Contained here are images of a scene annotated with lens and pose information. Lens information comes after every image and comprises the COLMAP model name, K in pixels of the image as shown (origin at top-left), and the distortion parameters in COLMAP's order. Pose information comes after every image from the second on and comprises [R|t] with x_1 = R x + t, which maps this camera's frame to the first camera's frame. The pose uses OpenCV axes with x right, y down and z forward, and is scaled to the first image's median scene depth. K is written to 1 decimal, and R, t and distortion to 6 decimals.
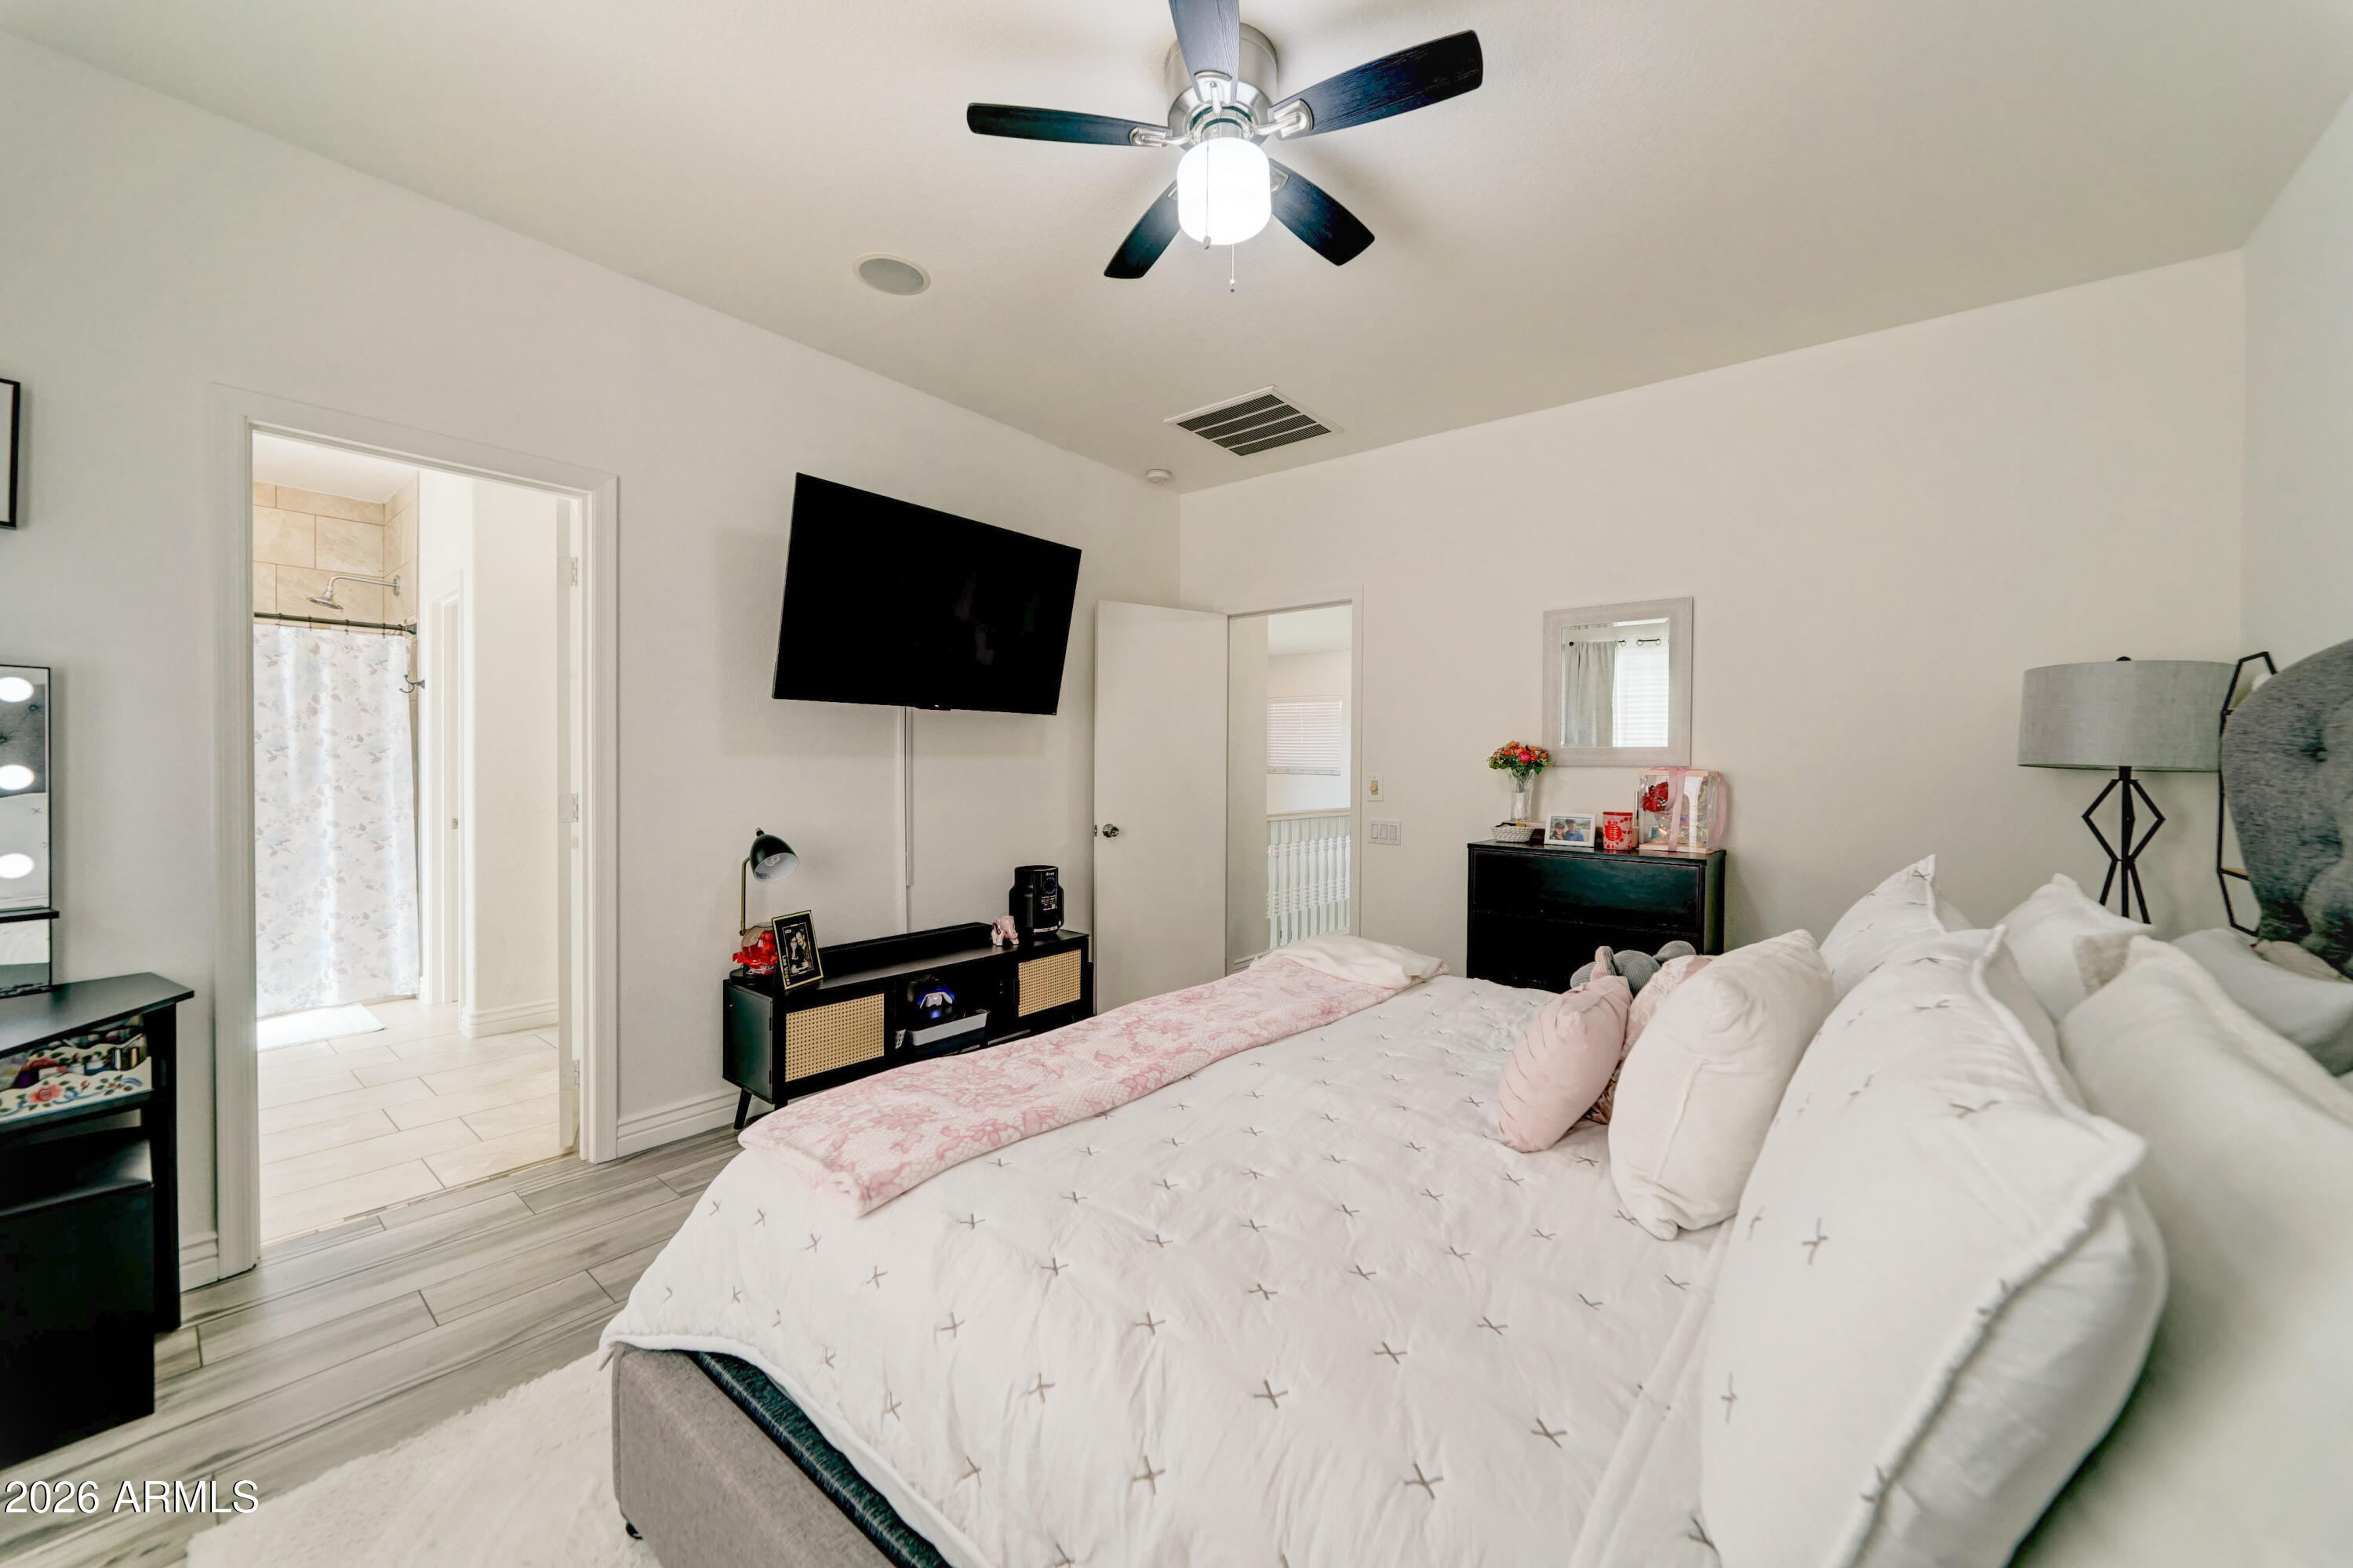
lens RADIAL K [[865.7, 0, 1195.9], [0, 865.7, 764.8], [0, 0, 1]] dist [-0.000593, -0.000394]
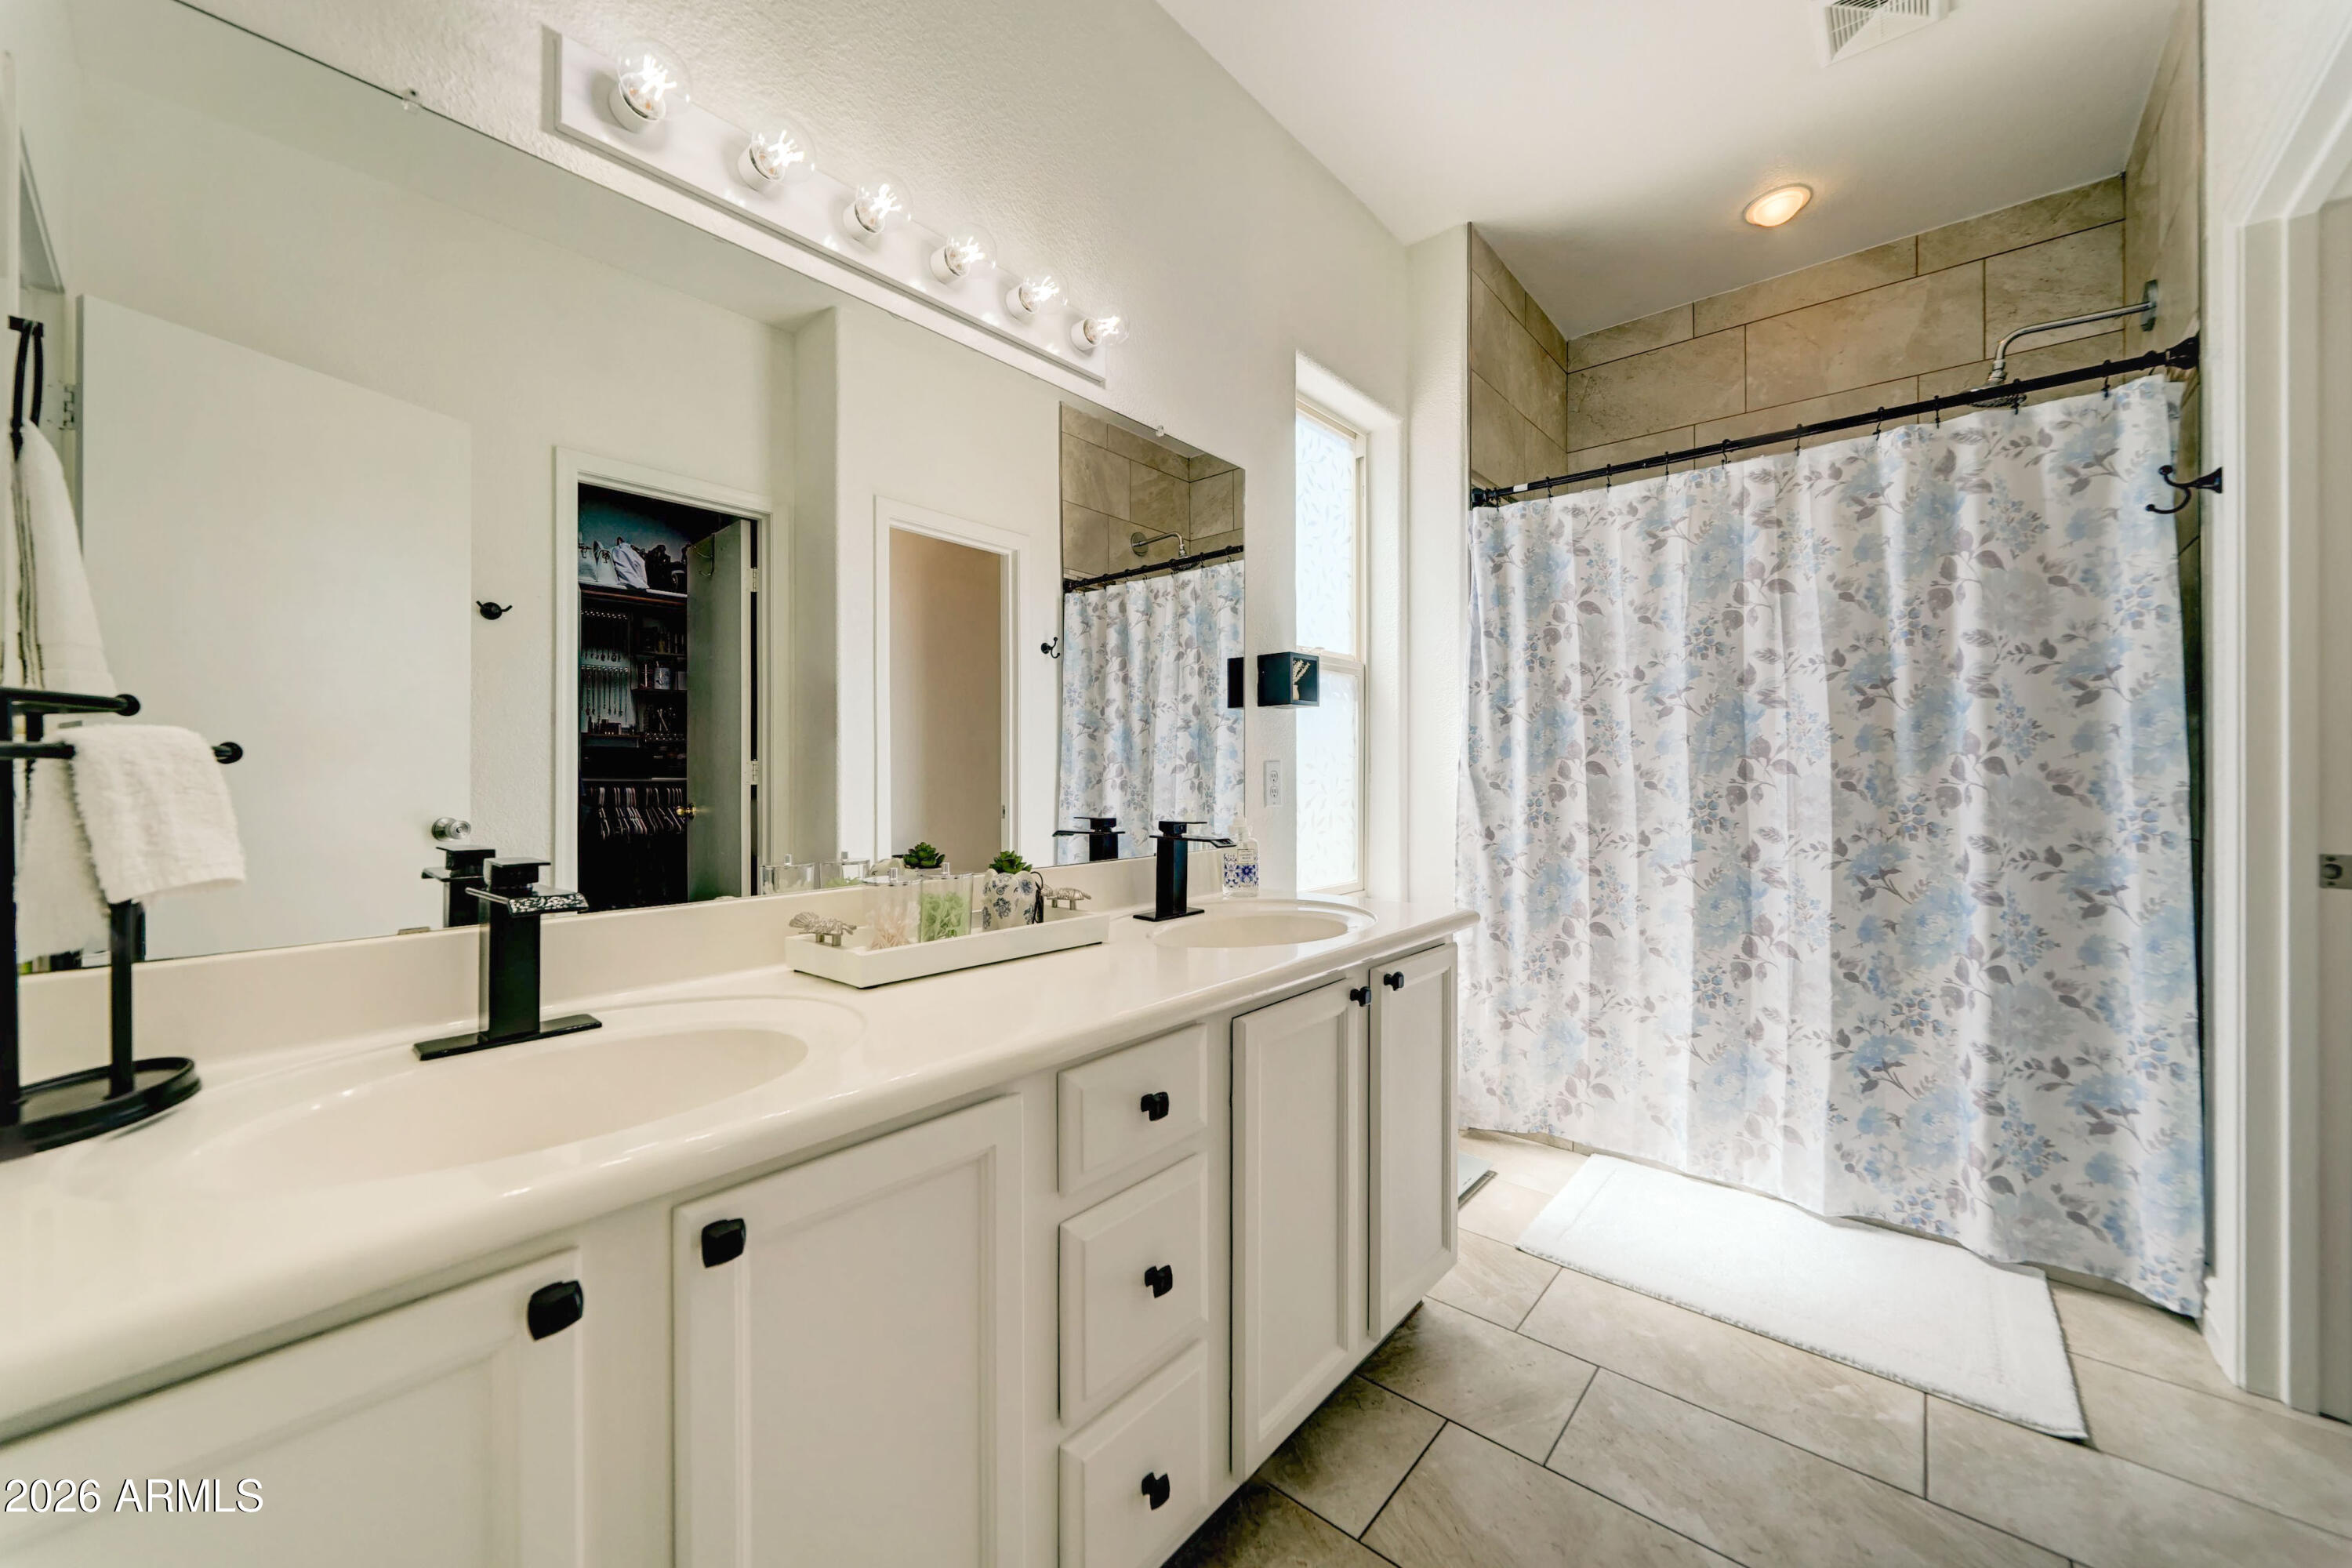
lens RADIAL K [[865.3, 0, 1182.5], [0, 865.3, 782.3], [0, 0, 1]] dist [-0.000593, -0.000394]
pose [[-0.036382, 0.002745, -0.999334, -0.539546], [0.002722, 0.999993, 0.002648, 0.034376], [0.999334, -0.002624, -0.036389, 0.606235]]
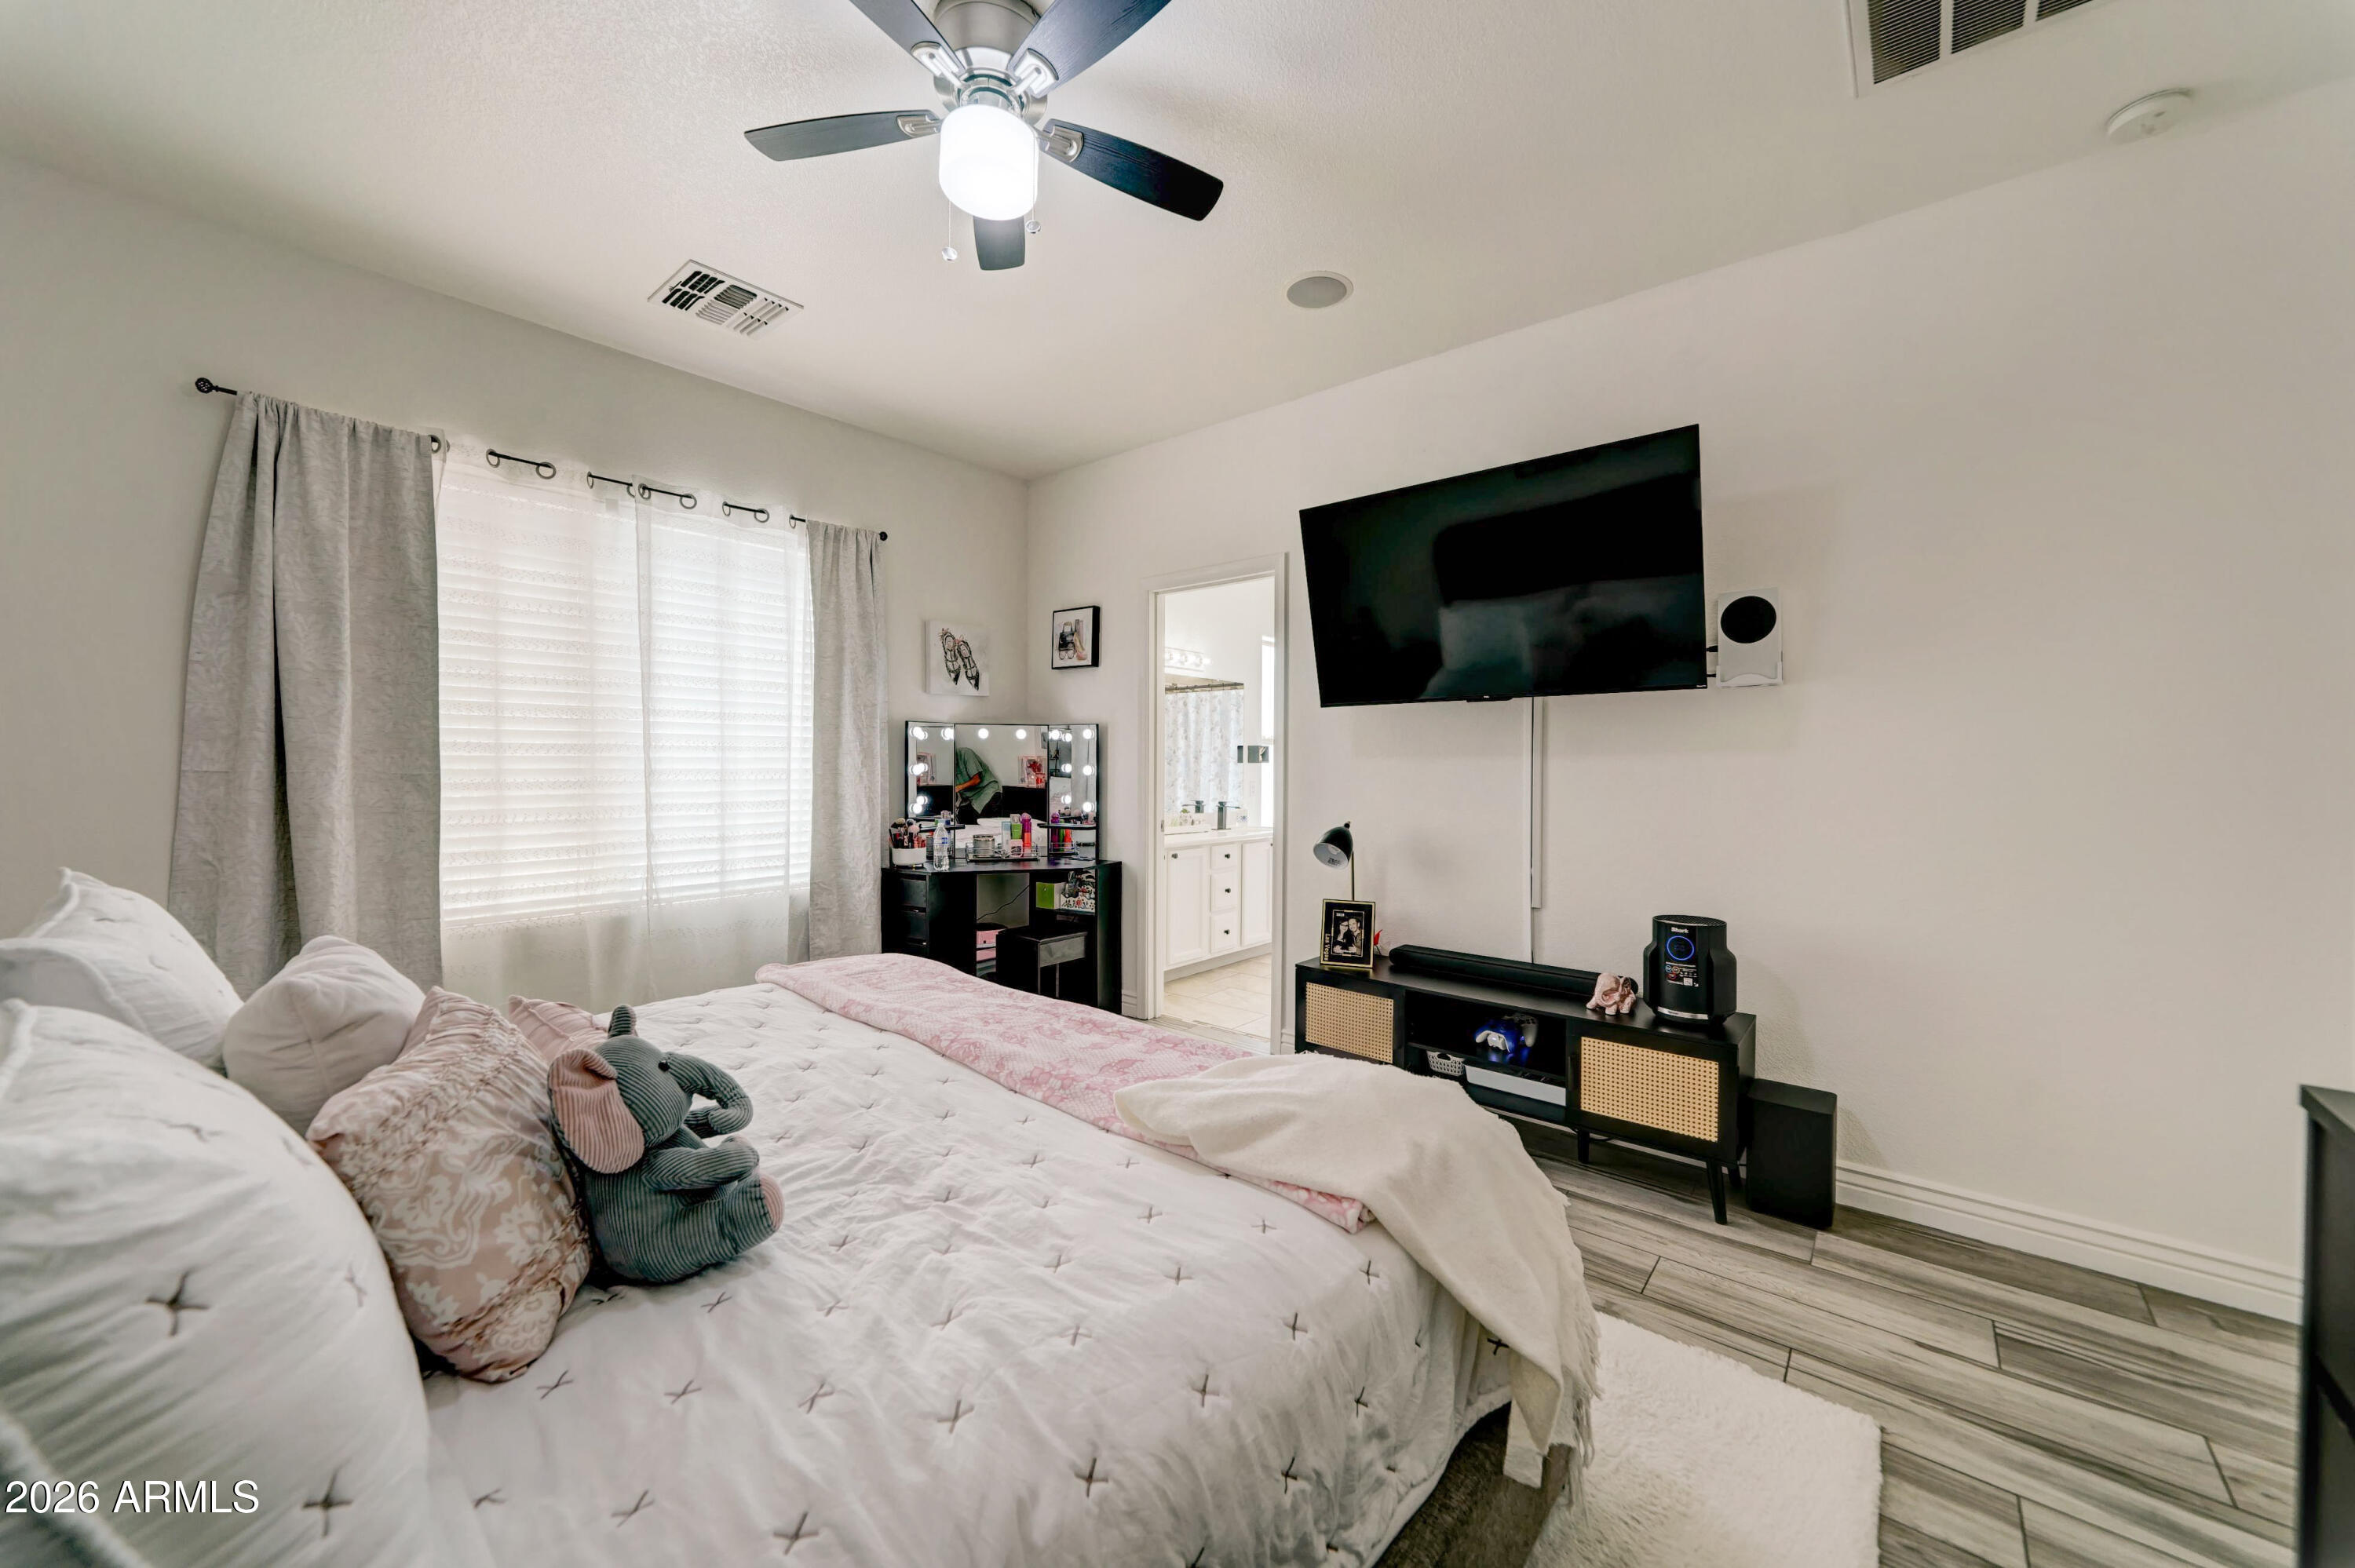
lens RADIAL K [[866.3, 0, 1187.0], [0, 866.3, 781.3], [0, 0, 1]] dist [-0.000593, -0.000394]
pose [[-0.014391, 0.011427, -0.999831, 0.433363], [-0.010551, 0.999877, 0.011579, 0.006633], [0.999841, 0.010716, -0.014269, 0.549706]]
